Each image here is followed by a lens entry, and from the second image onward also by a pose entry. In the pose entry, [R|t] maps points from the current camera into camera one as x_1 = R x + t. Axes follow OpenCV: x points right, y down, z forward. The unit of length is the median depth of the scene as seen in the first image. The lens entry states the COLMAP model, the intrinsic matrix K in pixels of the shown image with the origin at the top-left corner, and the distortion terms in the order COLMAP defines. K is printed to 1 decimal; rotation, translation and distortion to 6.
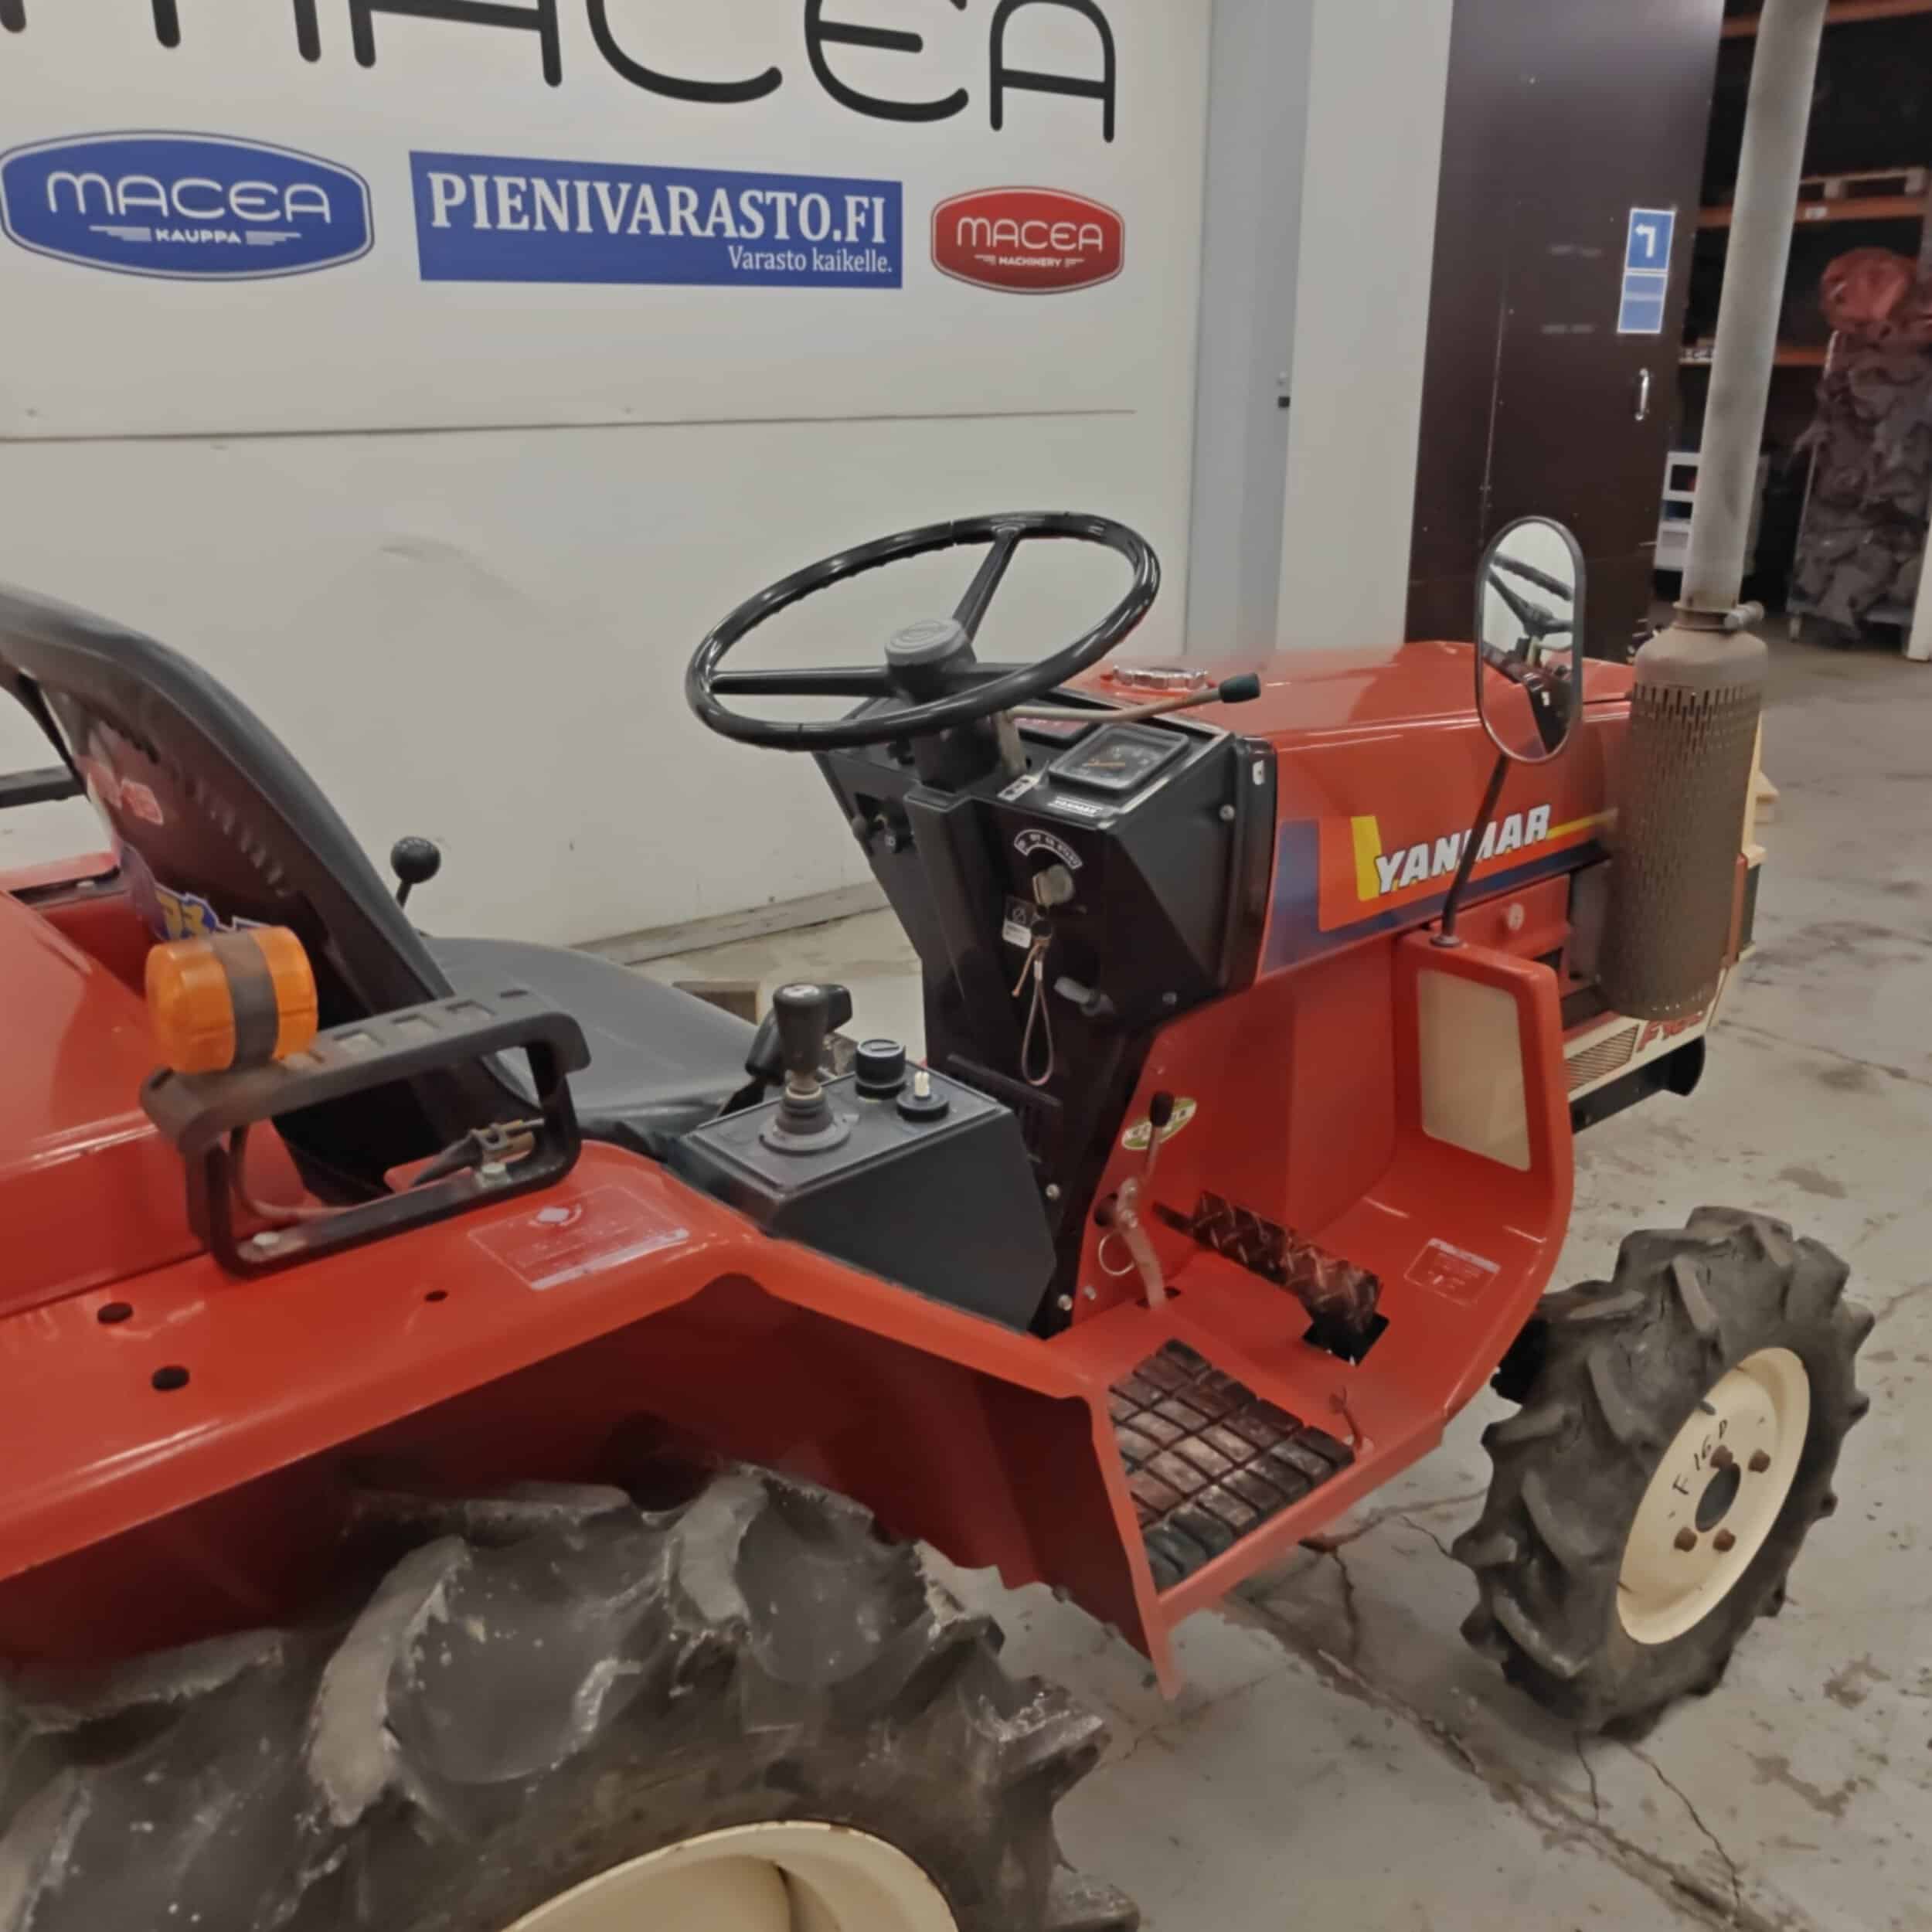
lens RADIAL K [[1833.0, 0, 983.1], [0, 1833.0, 976.2], [0, 0, 1]] dist [0.001164, 0.014590]
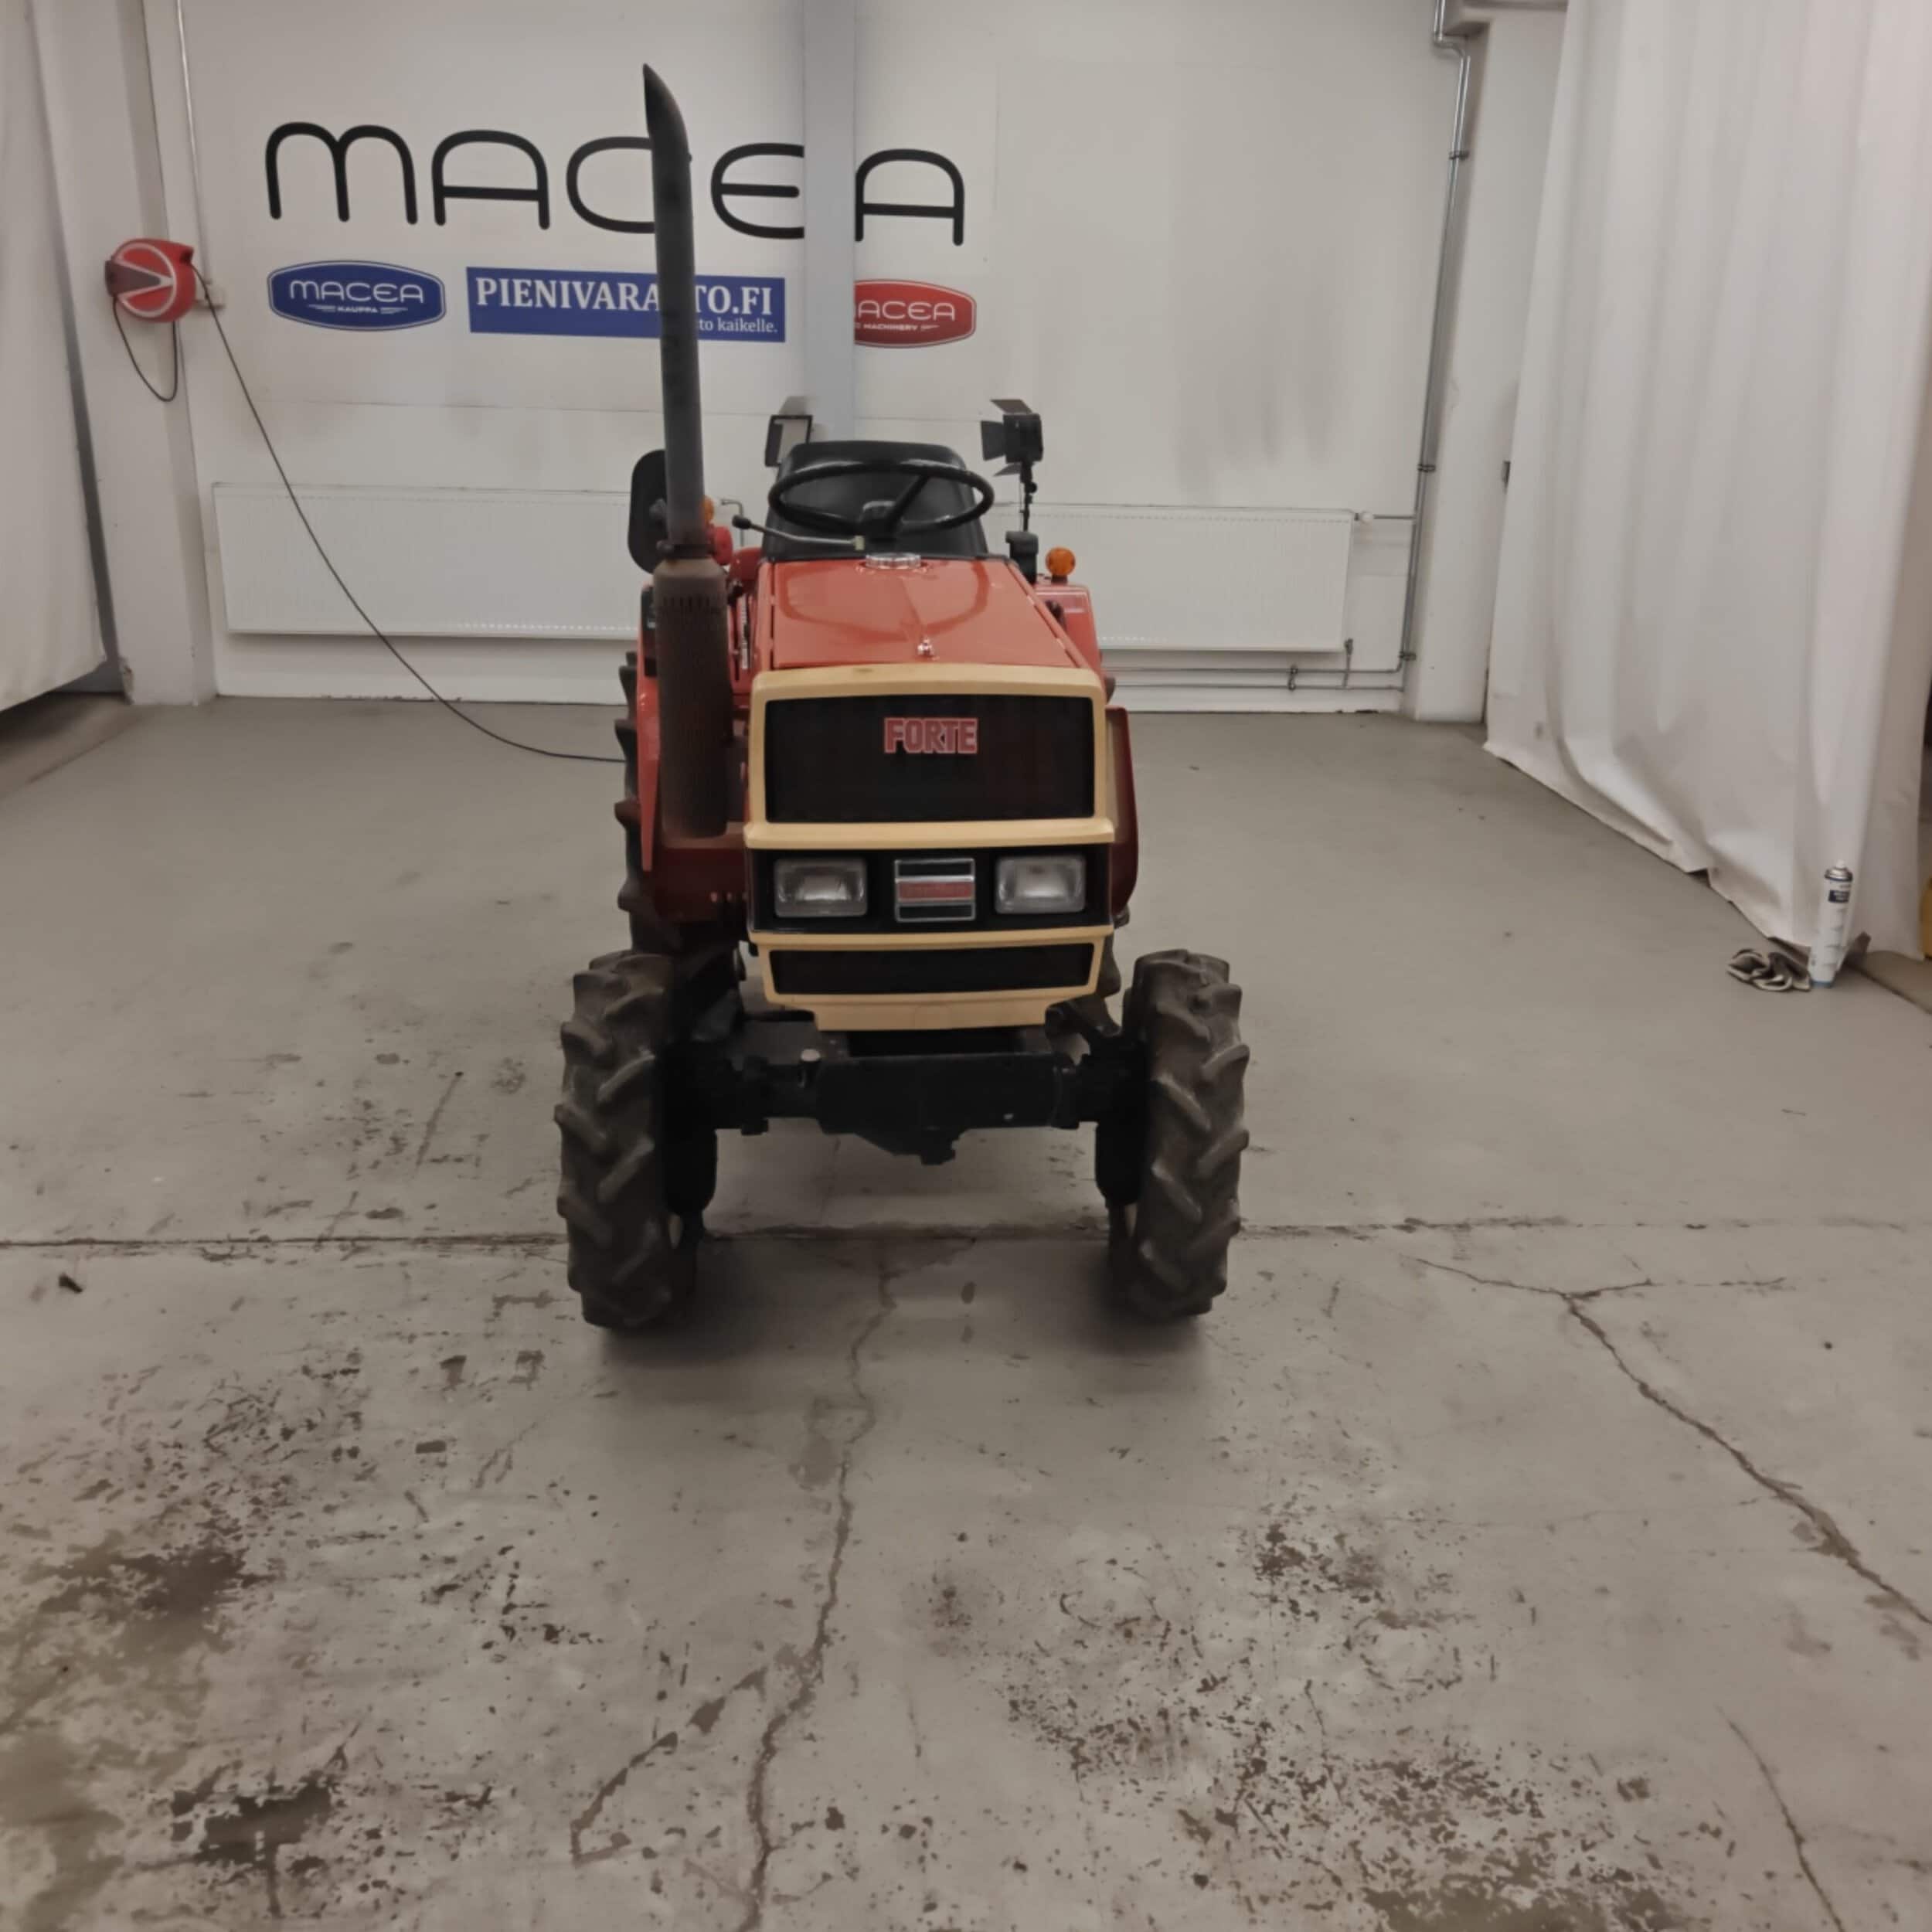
lens RADIAL K [[1820.5, 0, 991.9], [0, 1820.5, 973.5], [0, 0, 1]] dist [-0.000871, 0.011350]
pose [[-0.579834, 0.232287, -0.780919, 0.589955], [-0.293019, 0.834904, 0.465913, -0.267063], [0.760218, 0.498977, -0.416041, 0.790204]]
